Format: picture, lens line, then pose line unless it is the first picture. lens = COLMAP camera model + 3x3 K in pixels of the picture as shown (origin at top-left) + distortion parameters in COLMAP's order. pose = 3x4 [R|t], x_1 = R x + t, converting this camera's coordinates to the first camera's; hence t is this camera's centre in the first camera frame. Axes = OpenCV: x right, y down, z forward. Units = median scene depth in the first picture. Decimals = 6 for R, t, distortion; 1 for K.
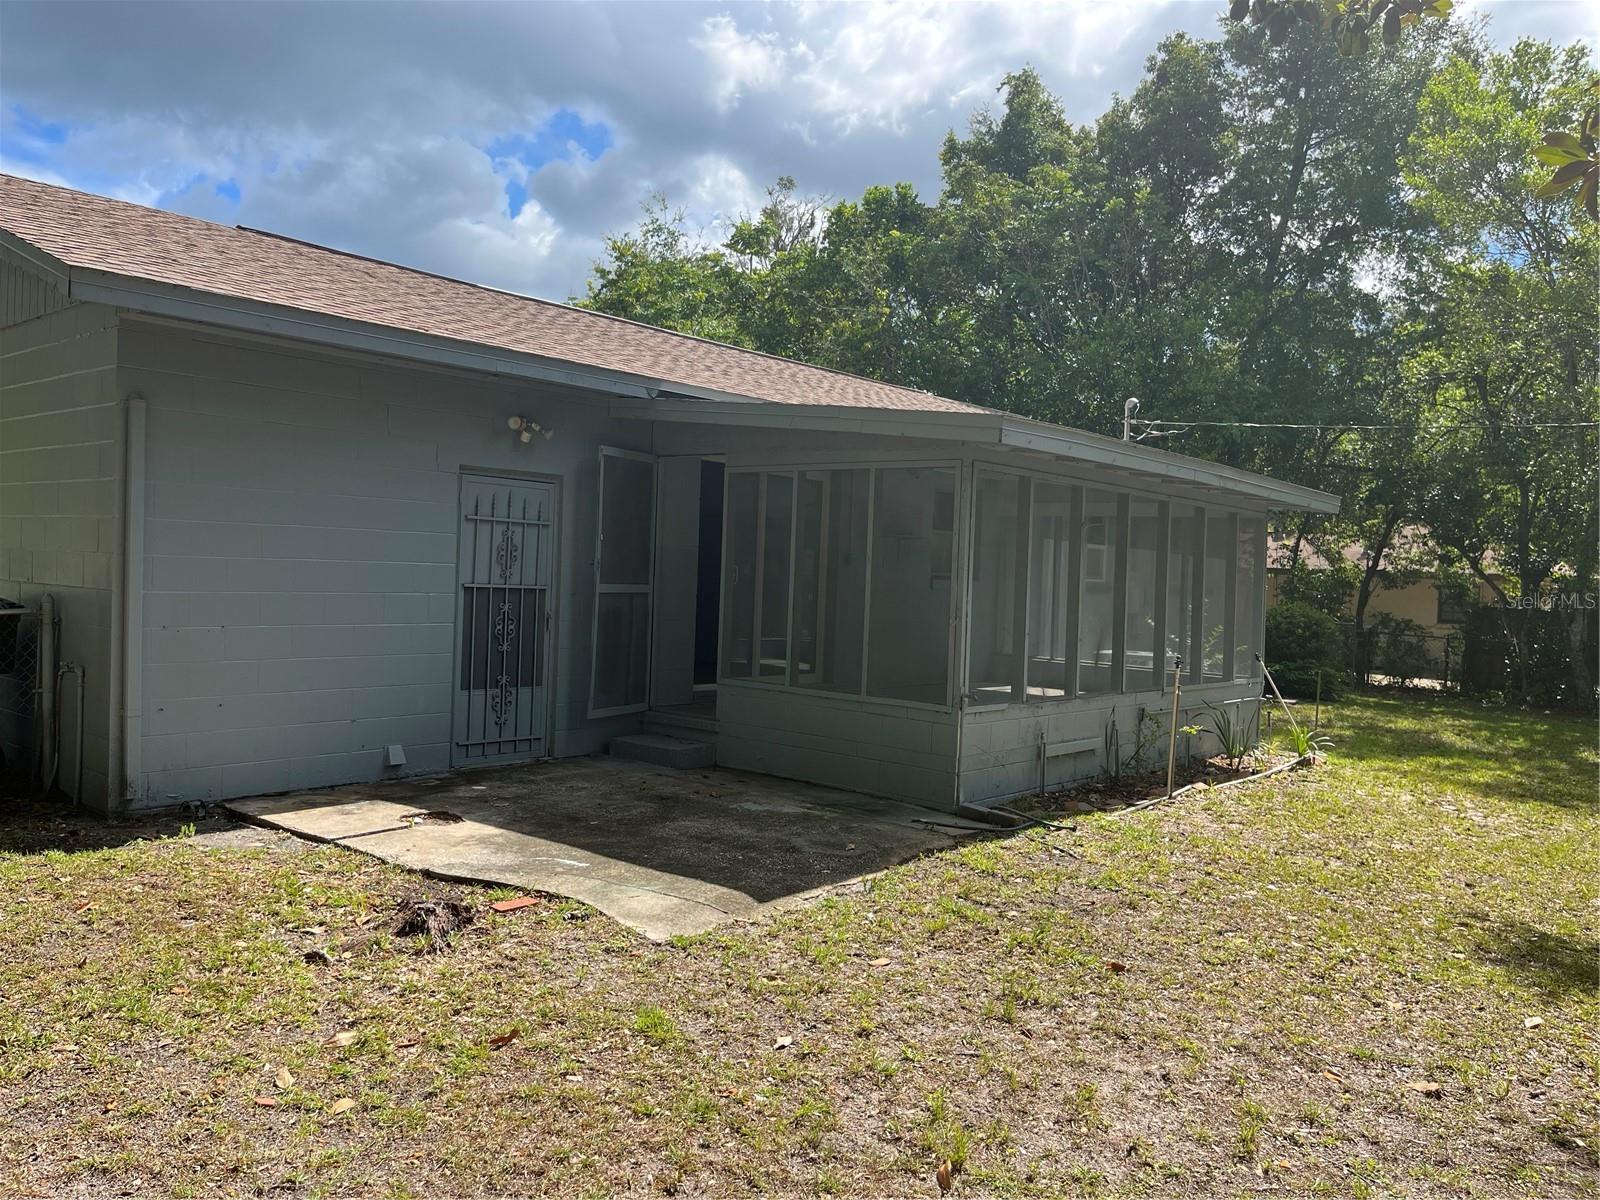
lens RADIAL K [[1229.5, 0, 803.8], [0, 1229.5, 589.9], [0, 0, 1]] dist [0.051200, -0.067724]
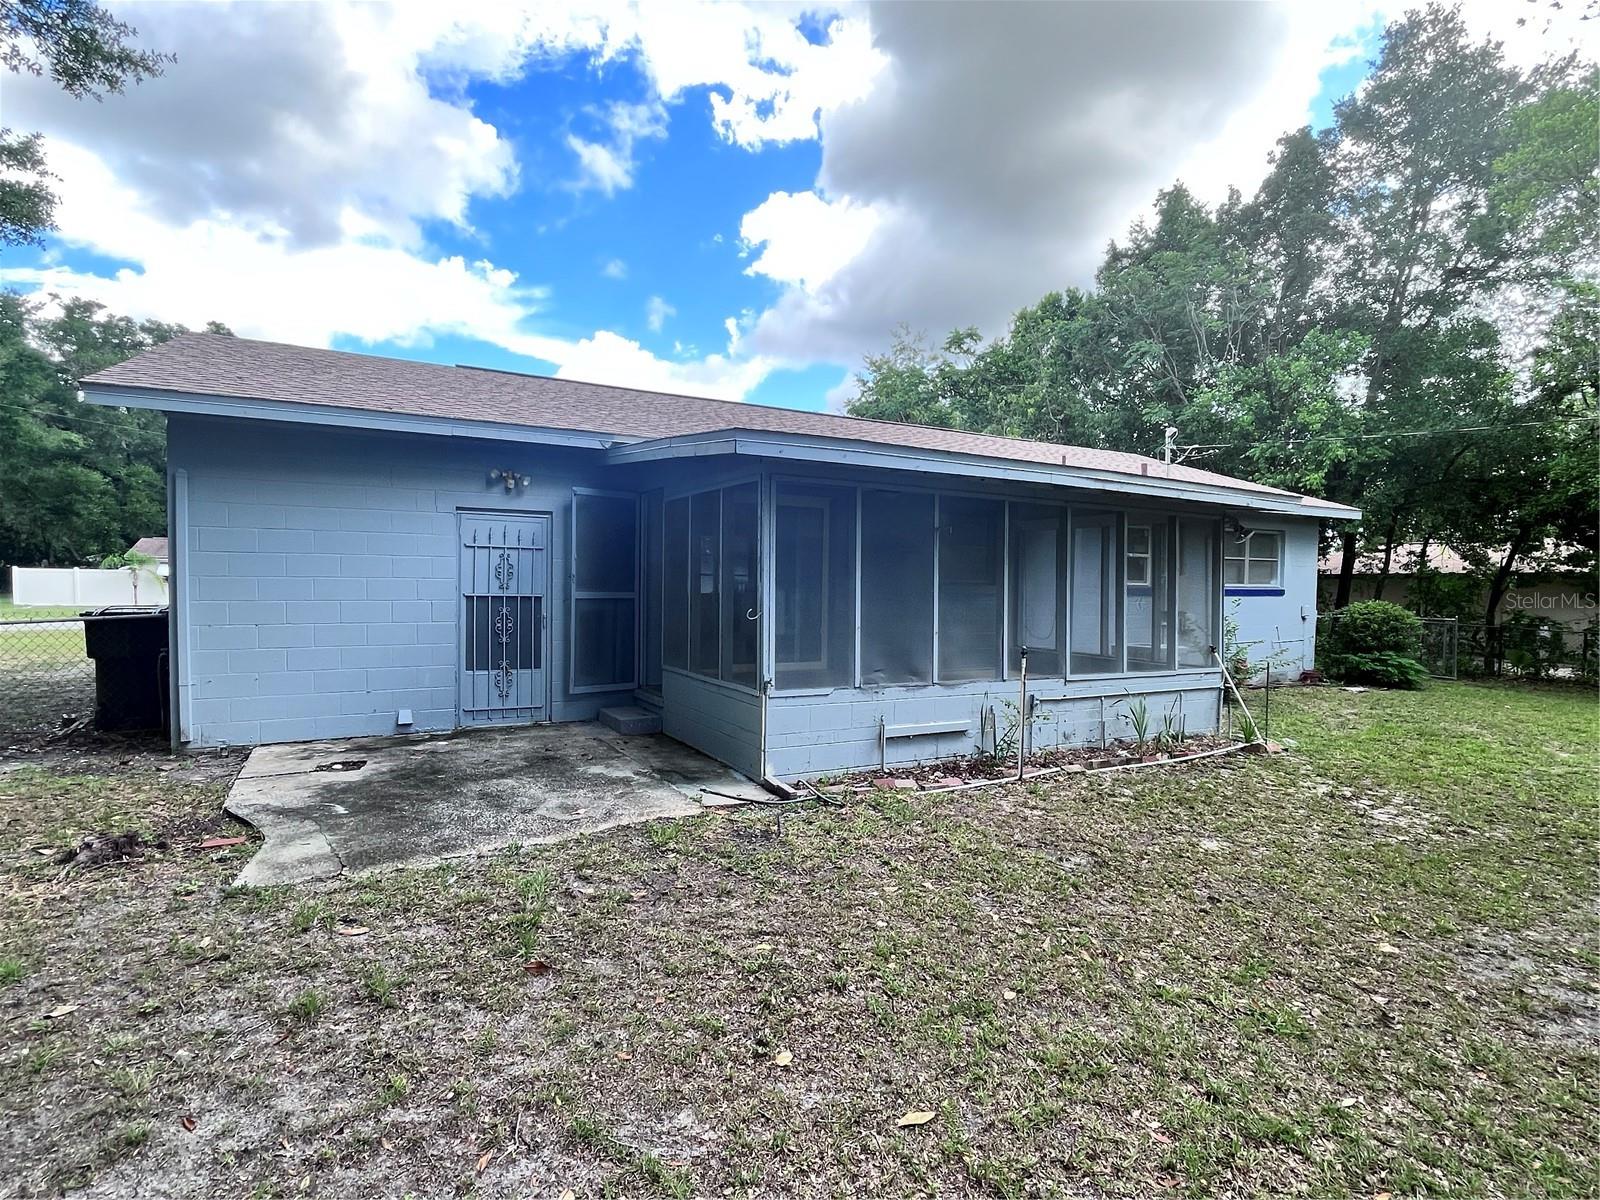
lens RADIAL K [[821.5, 0, 790.7], [0, 821.5, 614.0], [0, 0, 1]] dist [-0.006055, -0.000480]
pose [[0.933712, -0.014006, -0.357752, 0.208442], [0.017749, 0.999817, 0.007181, 0.009520], [0.357586, -0.013055, 0.933789, 0.150234]]
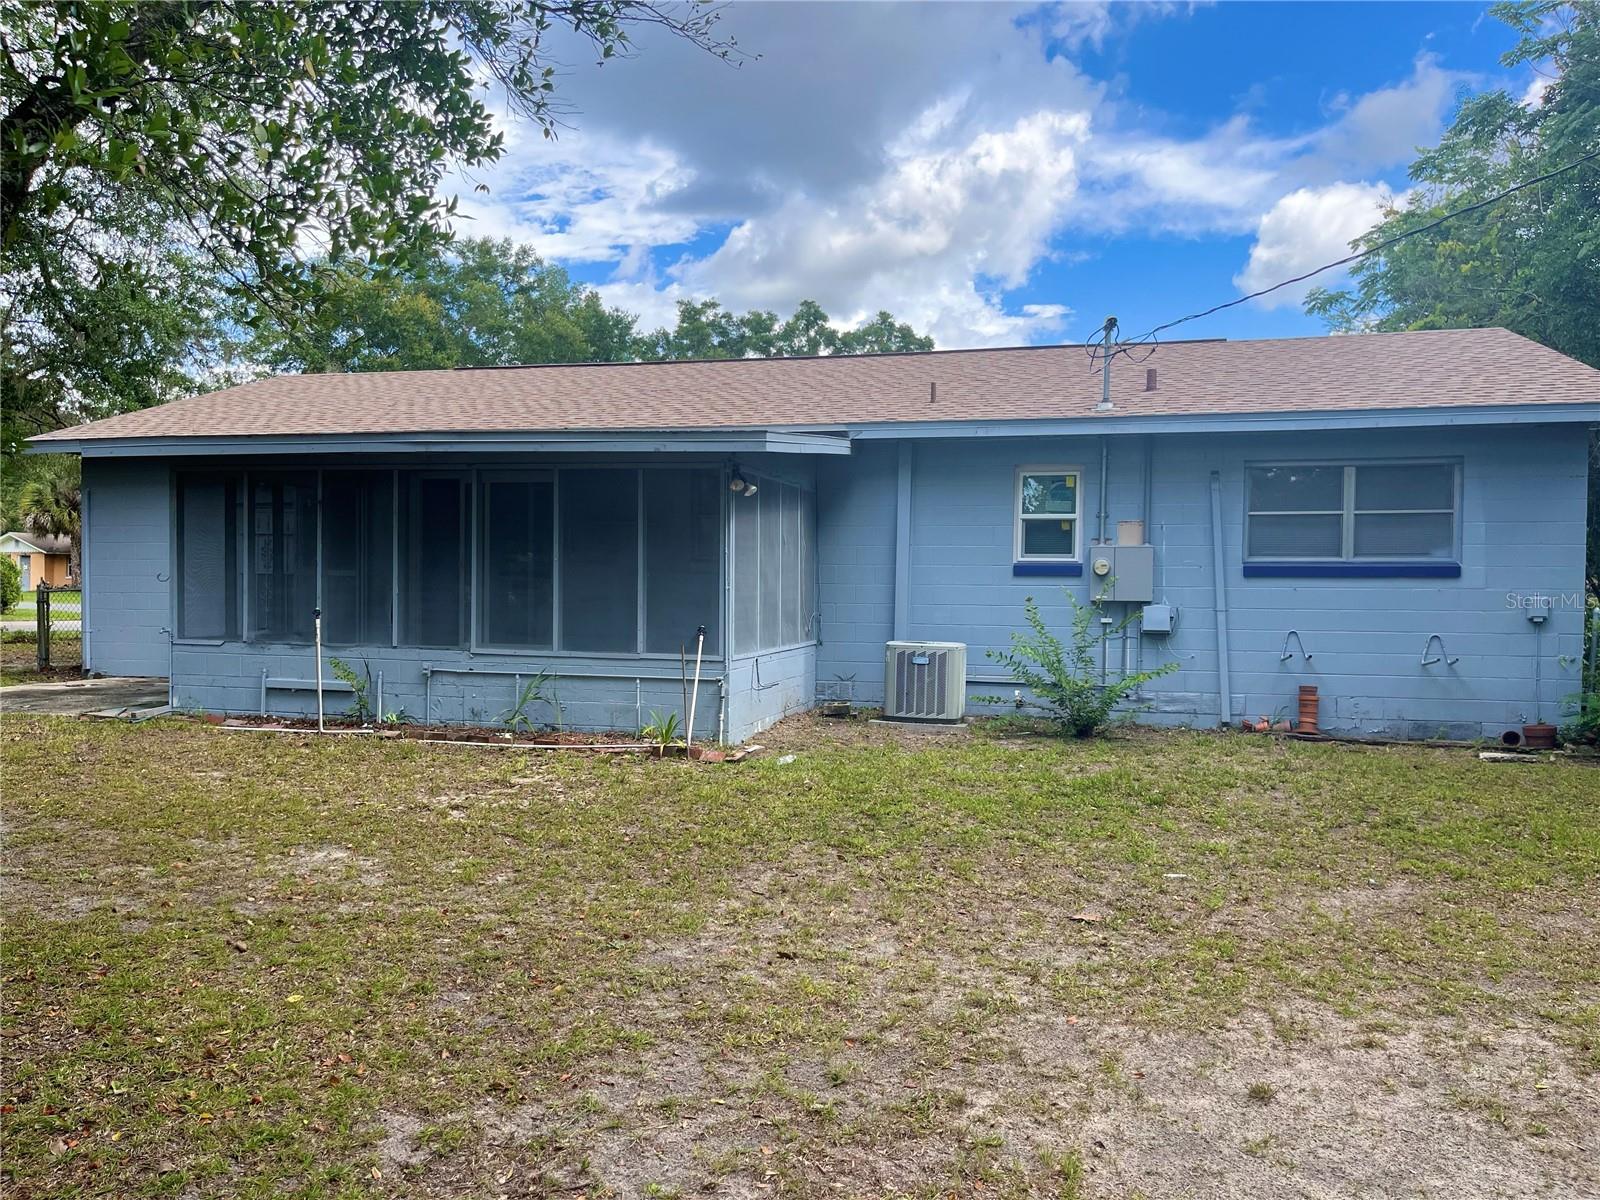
lens RADIAL K [[1229.5, 0, 796.4], [0, 1229.5, 600.6], [0, 0, 1]] dist [0.051200, -0.067724]
pose [[0.433129, -0.028531, -0.900880, 0.848228], [-0.007925, 0.999340, -0.035460, 0.046552], [0.901297, 0.022498, 0.432617, 0.503055]]
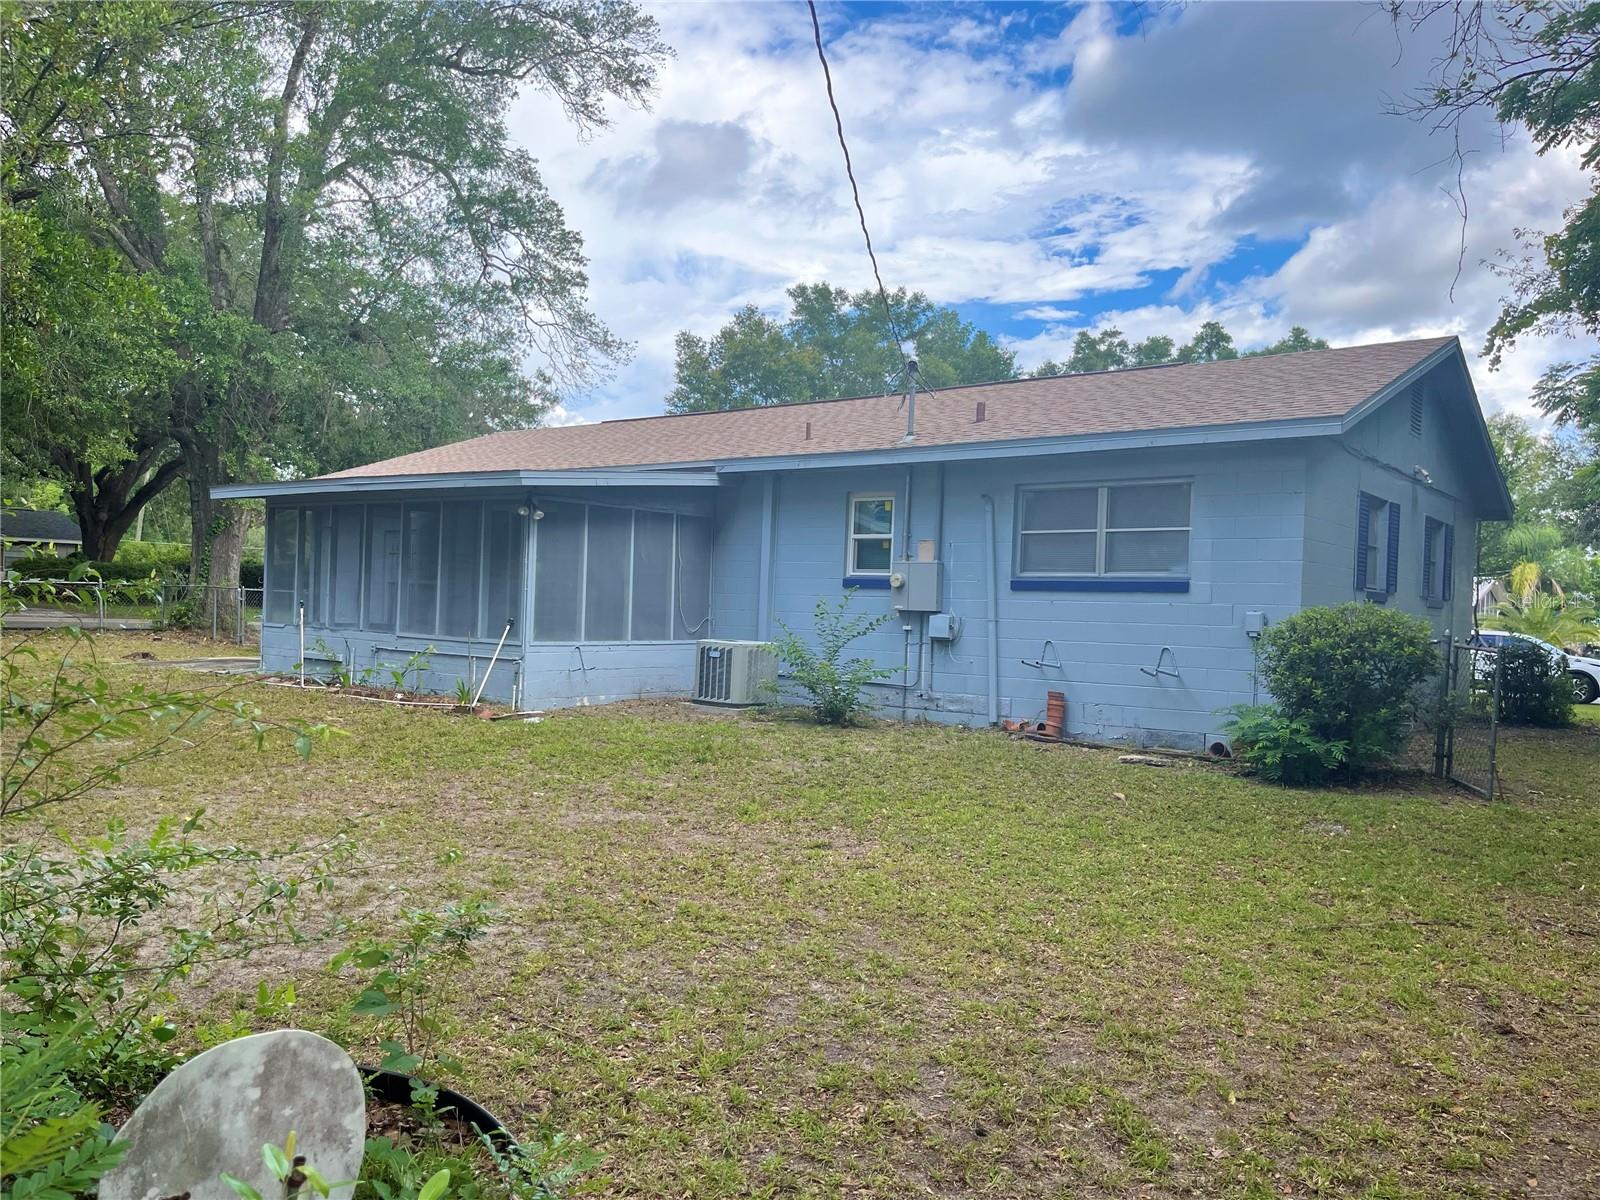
lens RADIAL K [[1229.5, 0, 803.6], [0, 1229.5, 607.3], [0, 0, 1]] dist [0.051200, -0.067724]
pose [[0.036310, -0.041795, -0.998466, 1.093630], [-0.047772, 0.997910, -0.043509, 0.056430], [0.998198, 0.049278, 0.034237, 0.892918]]
